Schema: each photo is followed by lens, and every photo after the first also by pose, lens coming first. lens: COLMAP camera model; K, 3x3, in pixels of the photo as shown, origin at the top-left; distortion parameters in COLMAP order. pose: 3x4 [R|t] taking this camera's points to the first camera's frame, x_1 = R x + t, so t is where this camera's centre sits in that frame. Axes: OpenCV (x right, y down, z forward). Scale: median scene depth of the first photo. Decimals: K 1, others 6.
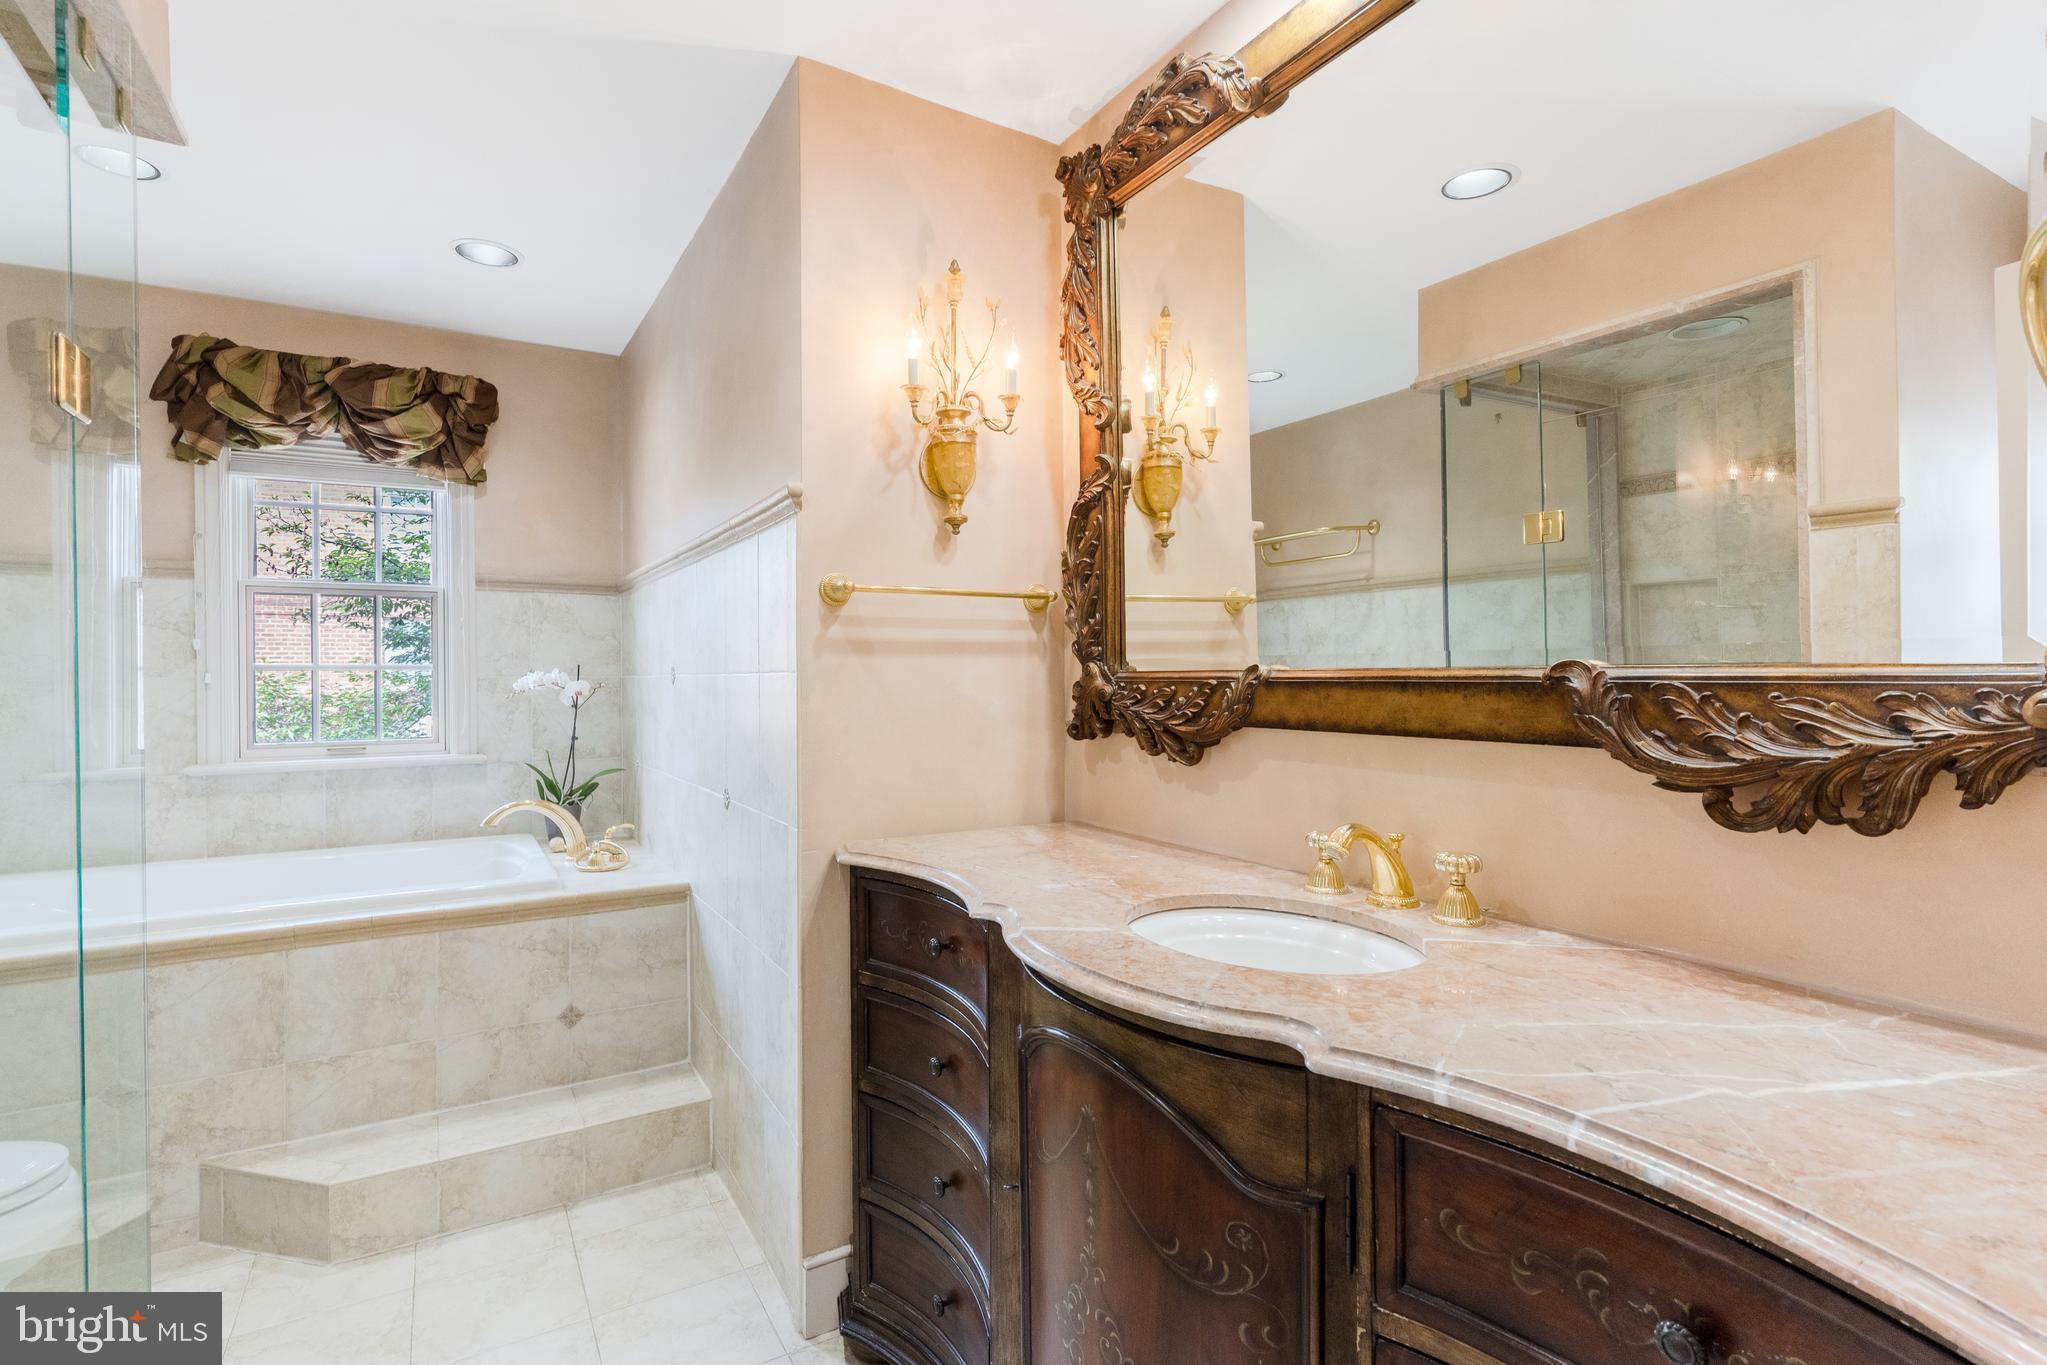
lens RADIAL K [[979.6, 0, 1020.3], [0, 979.6, 674.9], [0, 0, 1]] dist [0.002658, 0.000176]
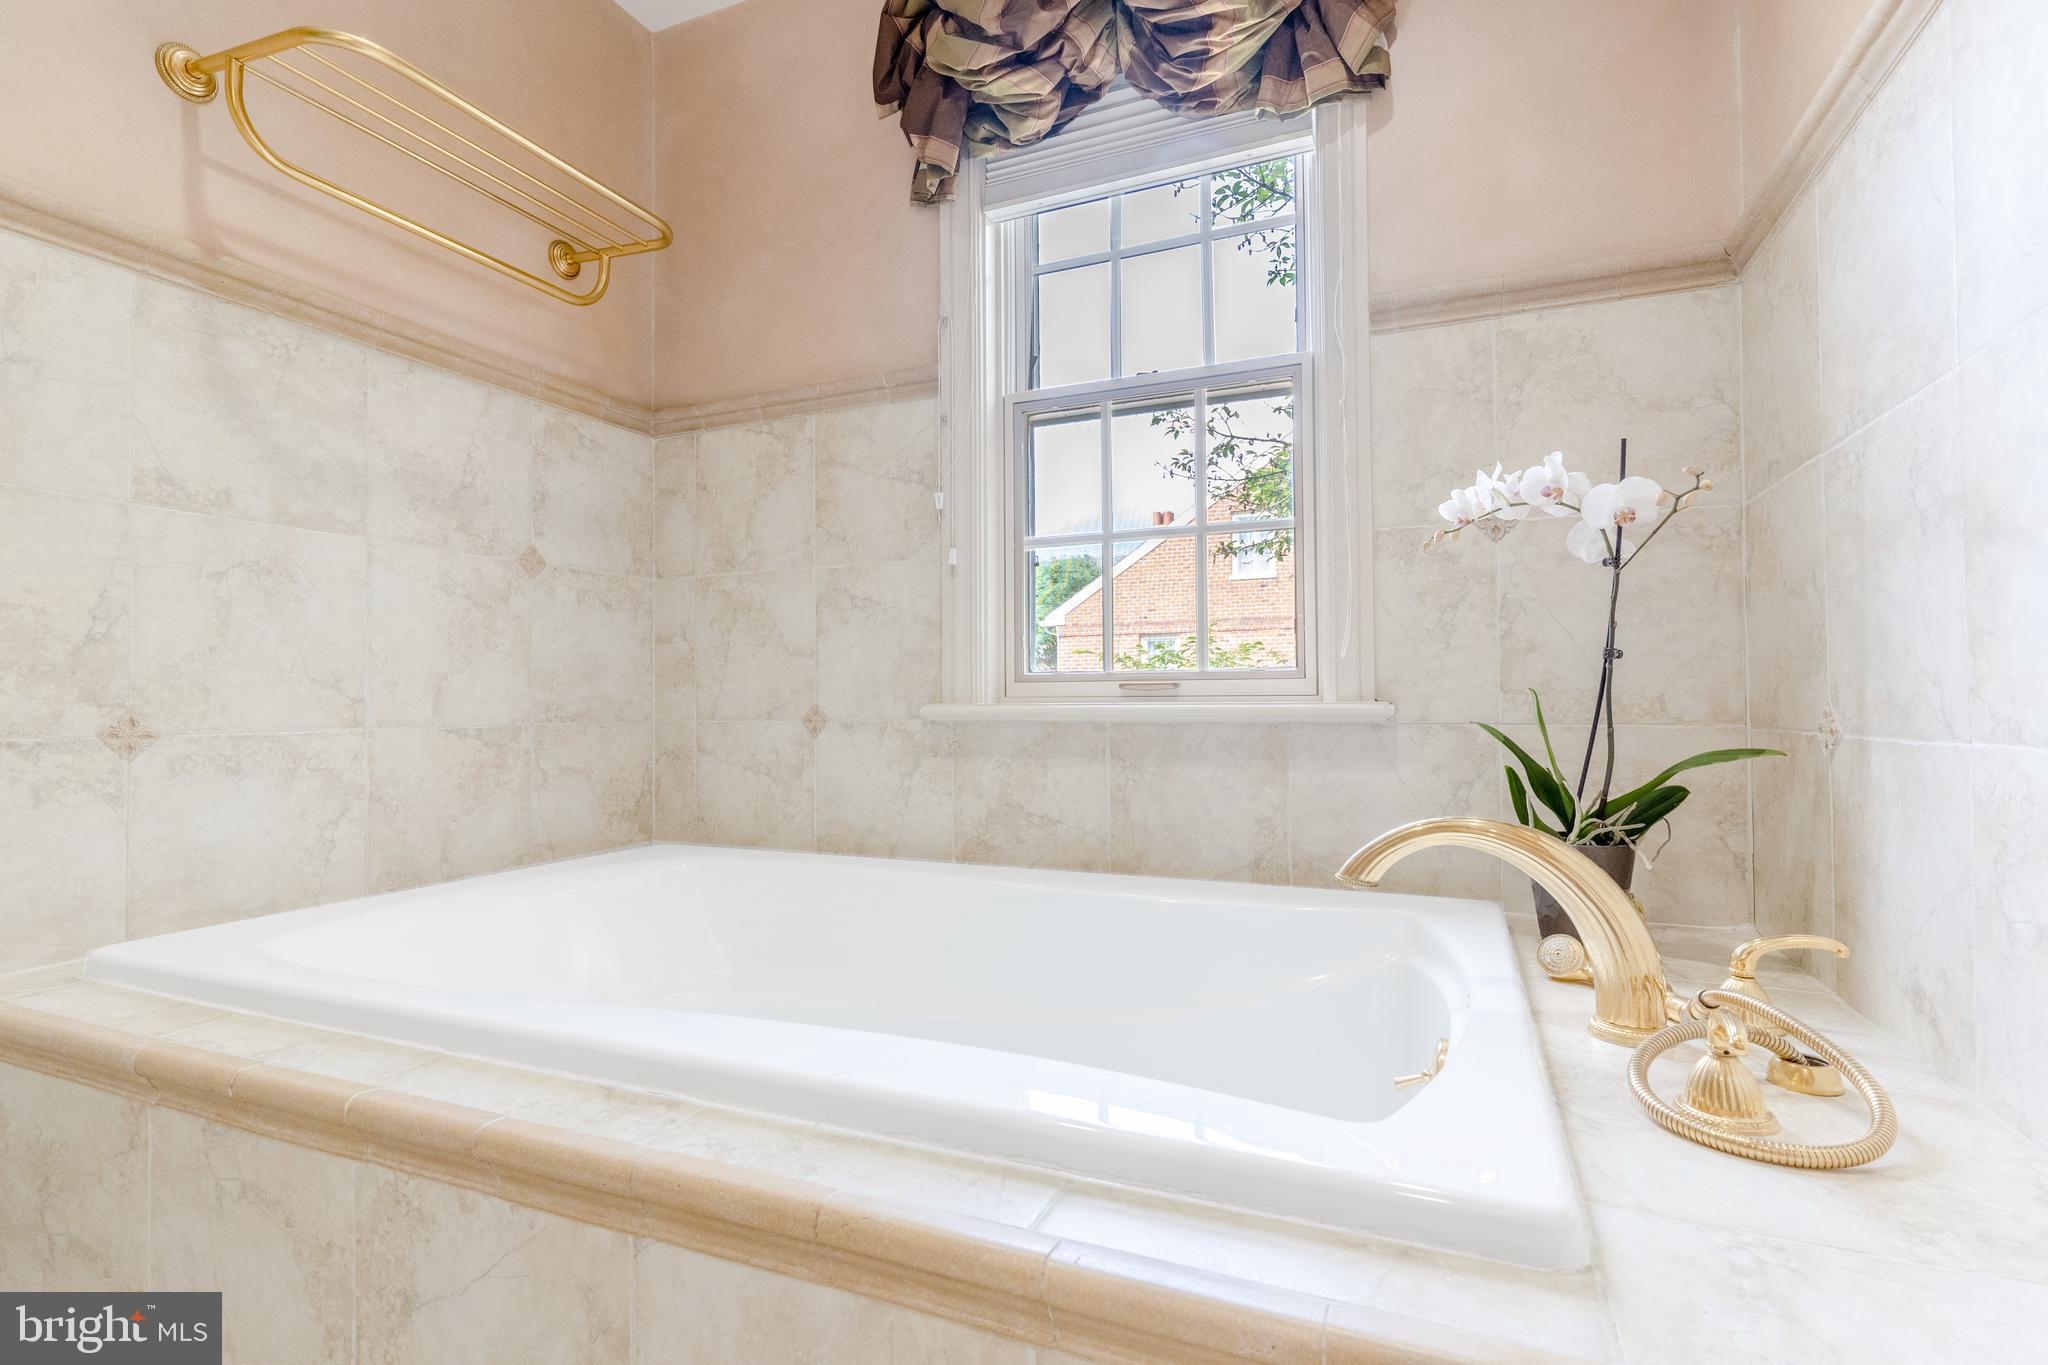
lens RADIAL K [[980.0, 0, 1023.9], [0, 980.0, 684.0], [0, 0, 1]] dist [0.002658, 0.000176]
pose [[0.585267, -0.010483, -0.810773, -0.301814], [0.002189, 0.999933, -0.011349, 0.080675], [0.810838, 0.004867, 0.585251, 0.641407]]
